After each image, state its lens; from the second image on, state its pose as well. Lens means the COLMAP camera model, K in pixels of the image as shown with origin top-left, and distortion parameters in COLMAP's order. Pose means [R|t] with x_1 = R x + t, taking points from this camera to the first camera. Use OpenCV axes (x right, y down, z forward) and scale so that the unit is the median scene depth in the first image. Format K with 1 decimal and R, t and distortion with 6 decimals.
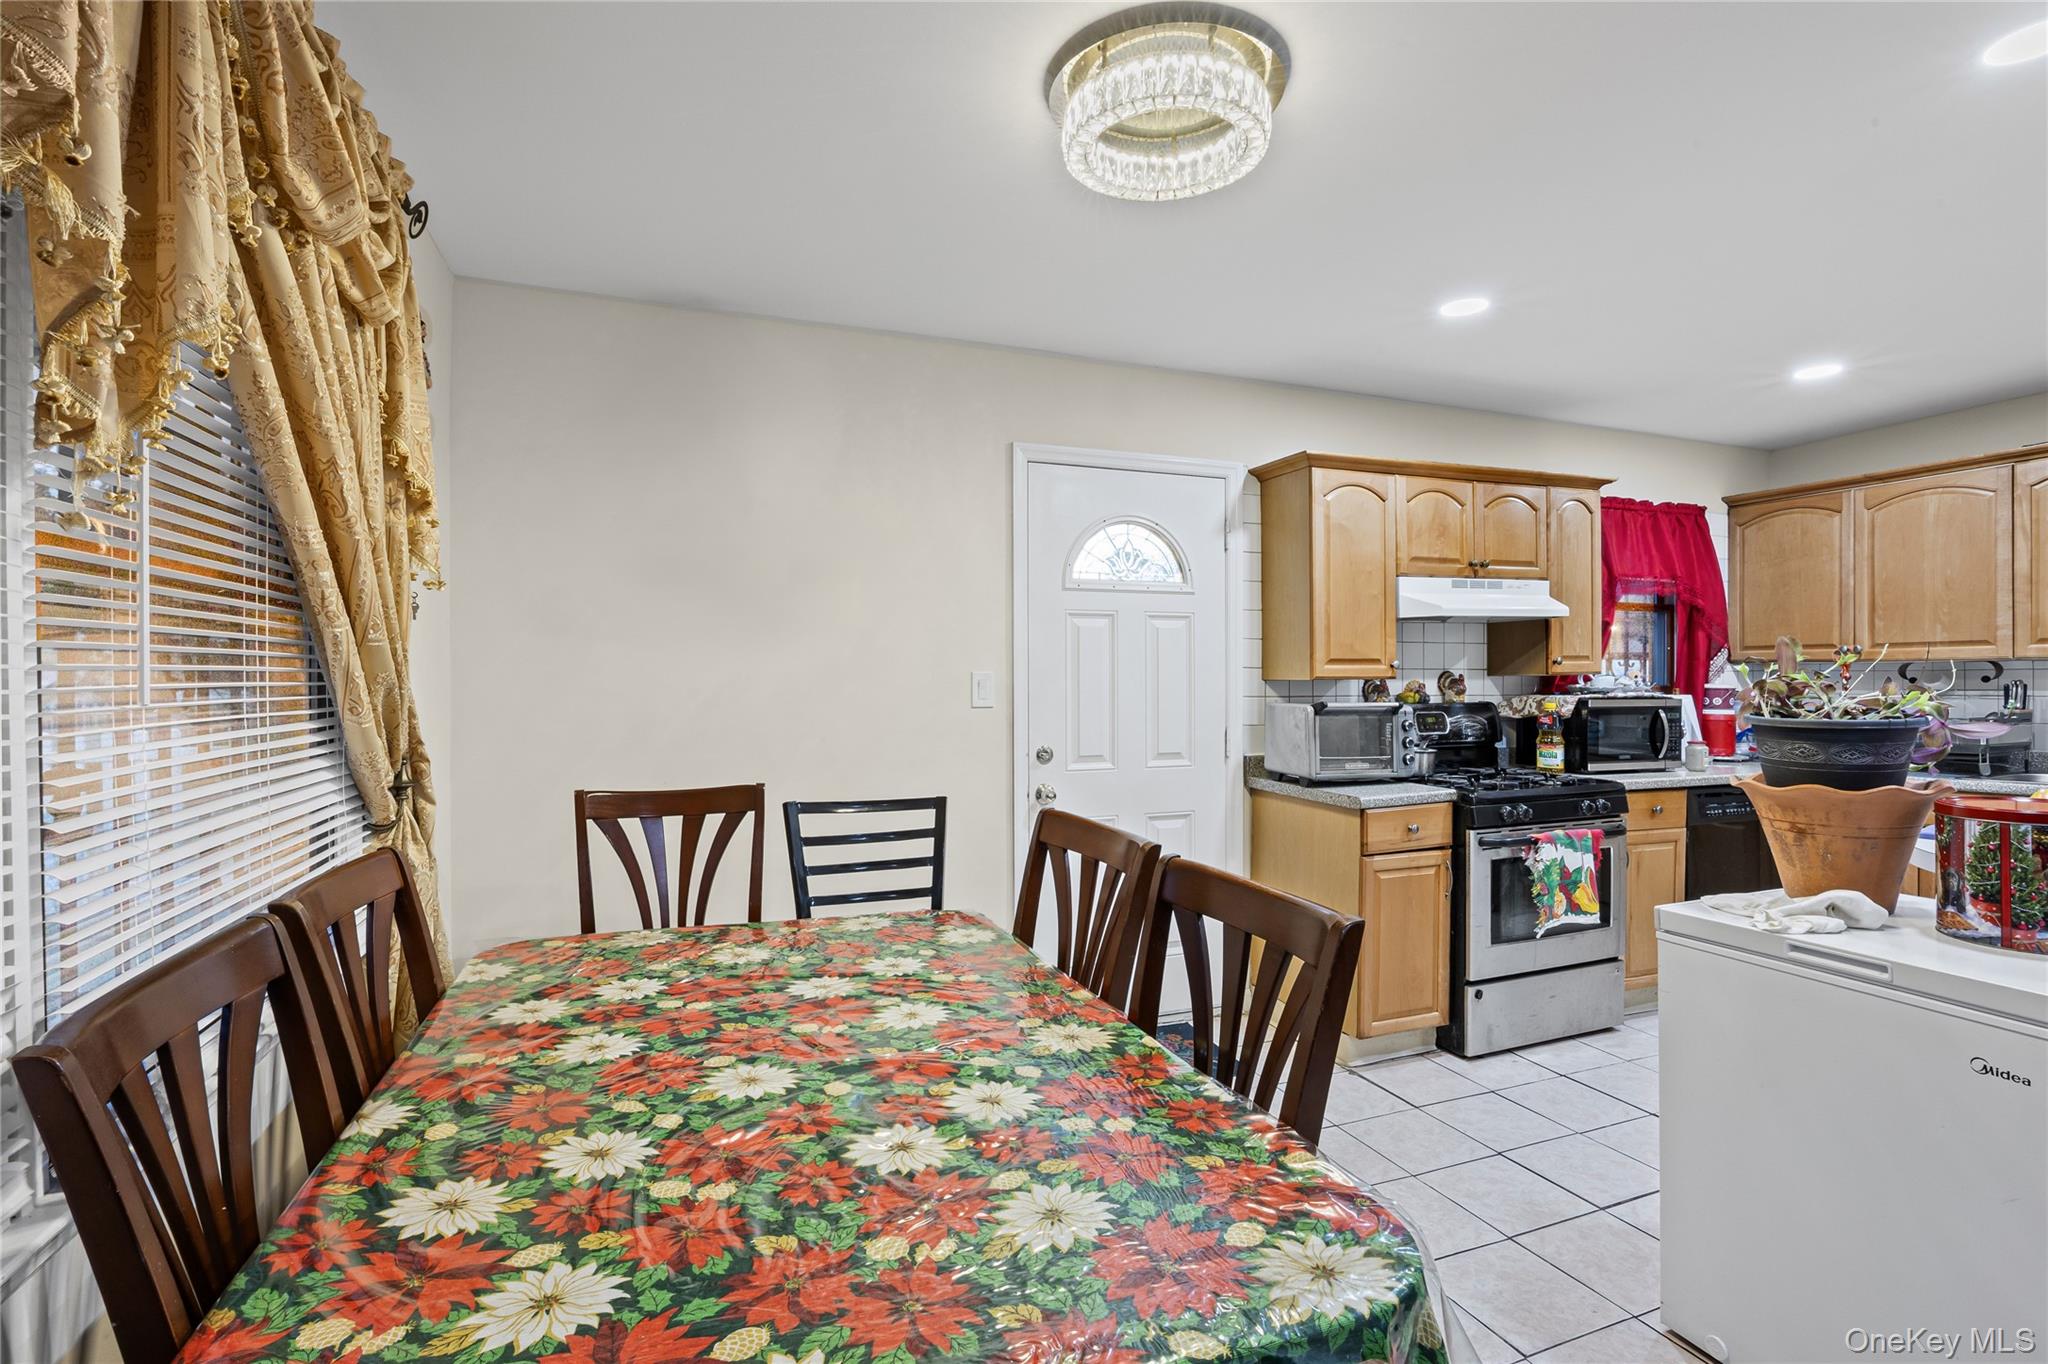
lens RADIAL K [[961.4, 0, 1027.1], [0, 961.4, 678.8], [0, 0, 1]] dist [-0.010018, 0.000389]
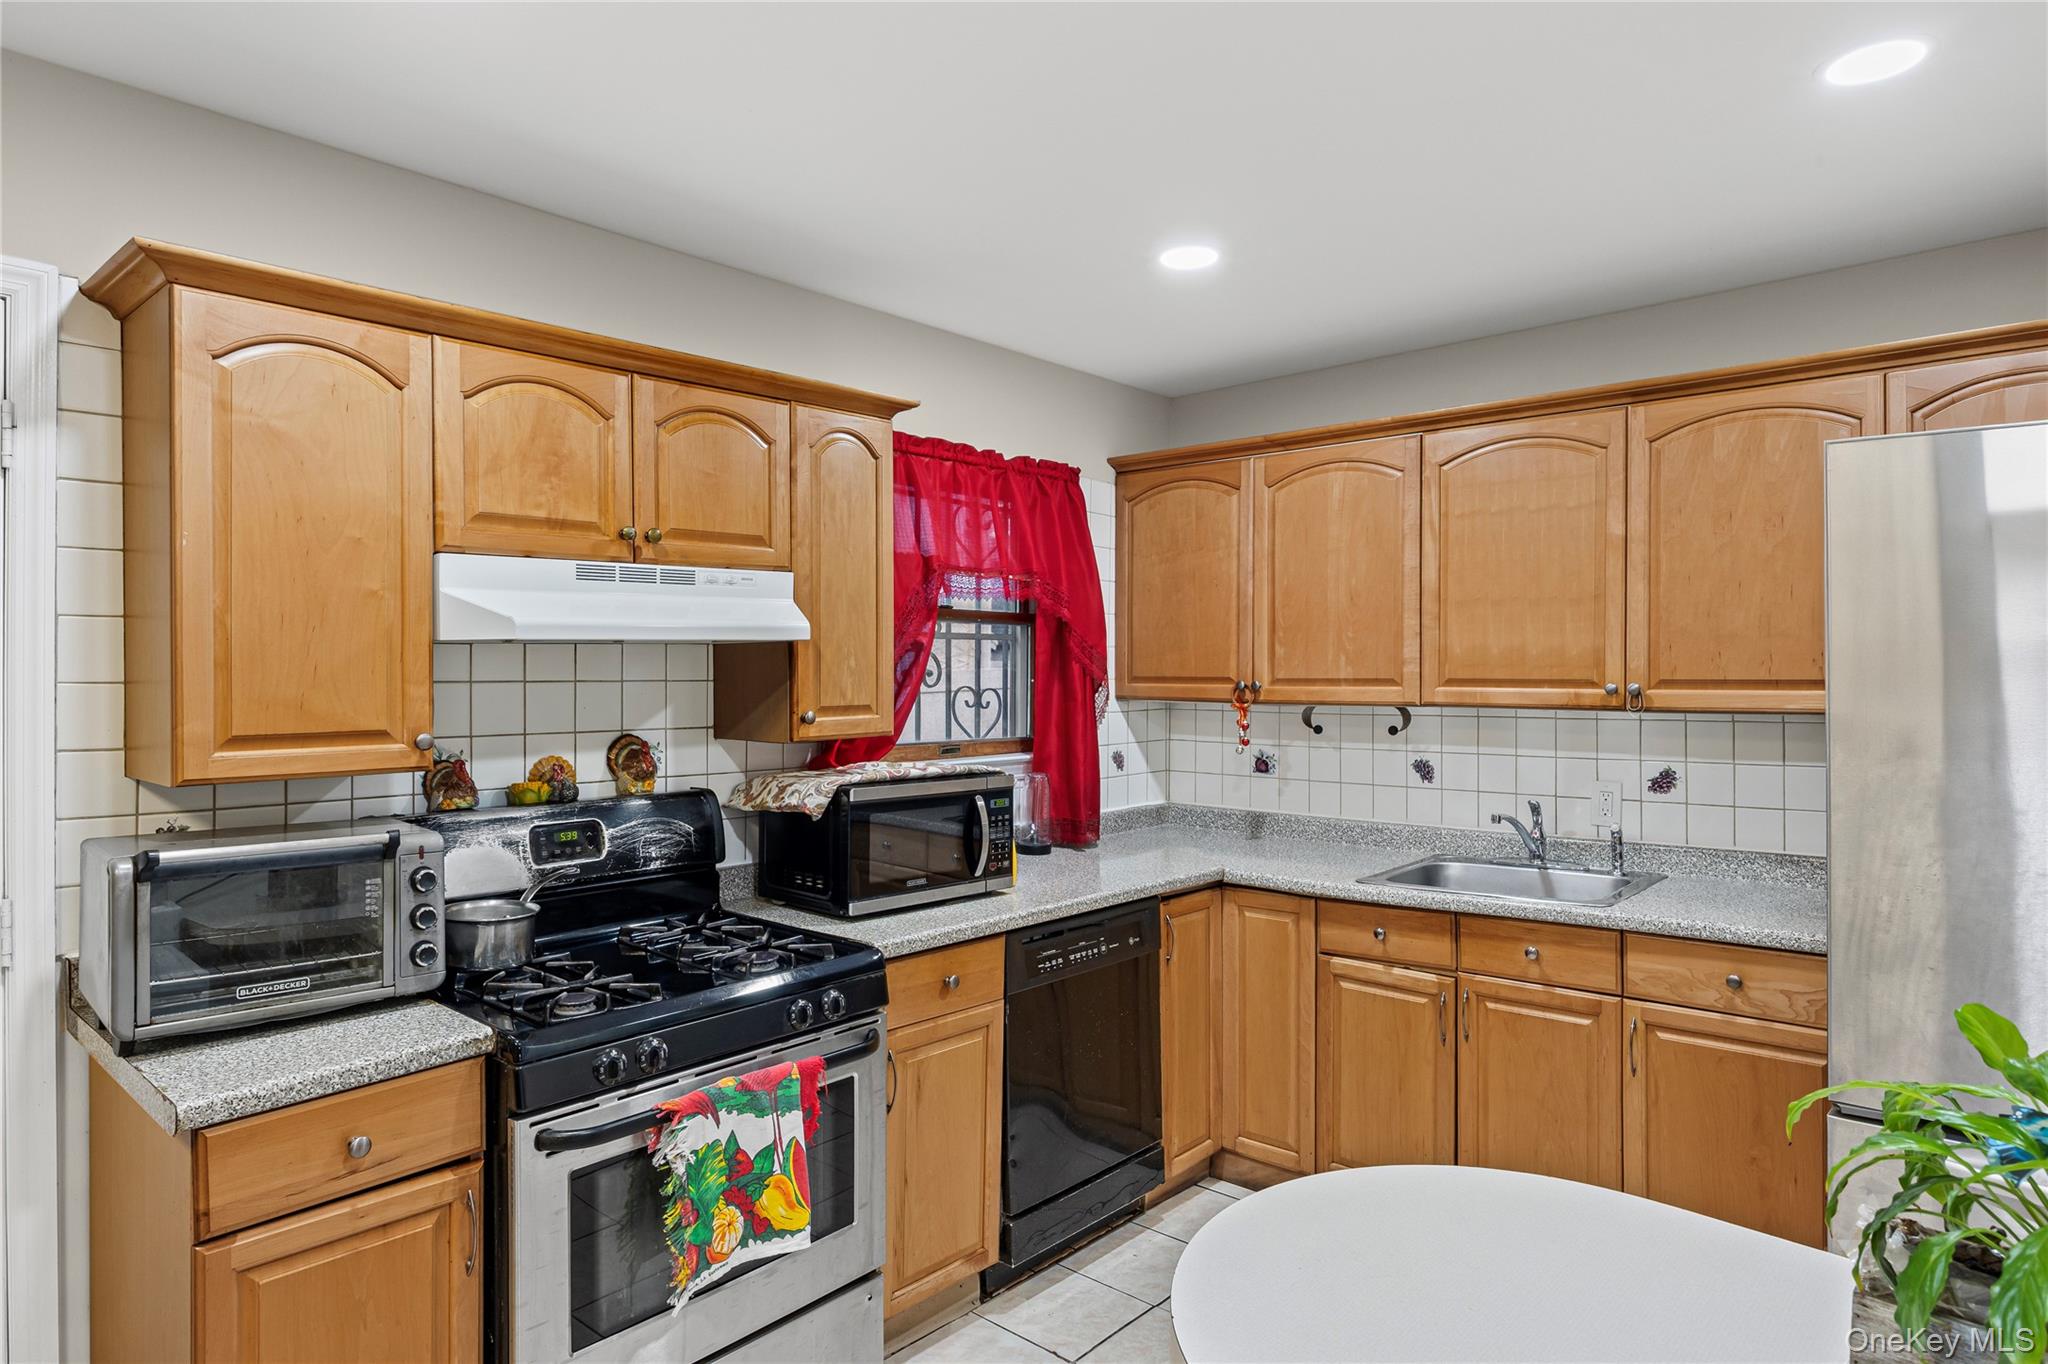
lens RADIAL K [[1194.0, 0, 1034.9], [0, 1194.0, 678.2], [0, 0, 1]] dist [-0.005007, -0.000050]
pose [[0.887697, -0.002176, 0.460422, 0.363105], [0.000063, 0.999989, 0.004604, -0.045915], [-0.460427, -0.004058, 0.887688, 0.334369]]
